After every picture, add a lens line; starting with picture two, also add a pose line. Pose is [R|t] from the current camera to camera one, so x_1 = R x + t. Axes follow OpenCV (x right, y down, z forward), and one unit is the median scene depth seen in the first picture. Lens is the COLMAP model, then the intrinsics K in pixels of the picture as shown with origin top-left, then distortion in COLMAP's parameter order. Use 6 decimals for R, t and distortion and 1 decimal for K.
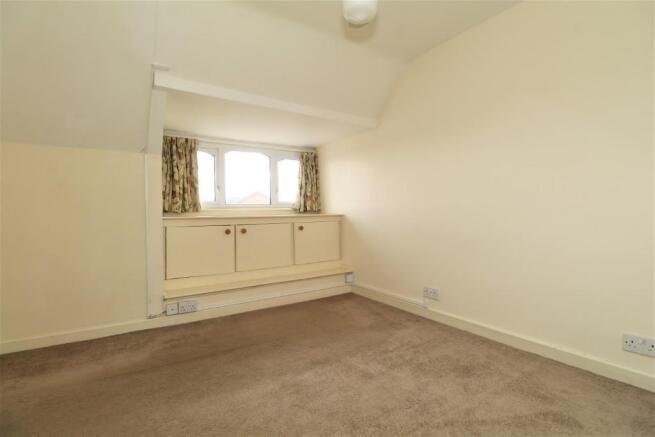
lens RADIAL K [[306.5, 0, 326.9], [0, 306.5, 214.1], [0, 0, 1]] dist [0.000090, -0.011346]
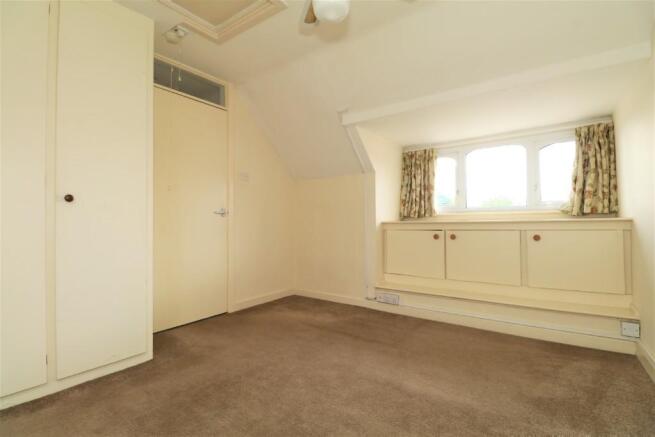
lens RADIAL K [[306.5, 0, 326.9], [0, 306.5, 214.1], [0, 0, 1]] dist [0.000090, -0.011346]
pose [[0.356416, -0.015548, -0.934198, 0.431008], [0.006076, 0.999879, -0.014323, -0.003430], [0.934308, -0.000571, 0.356468, 0.281184]]
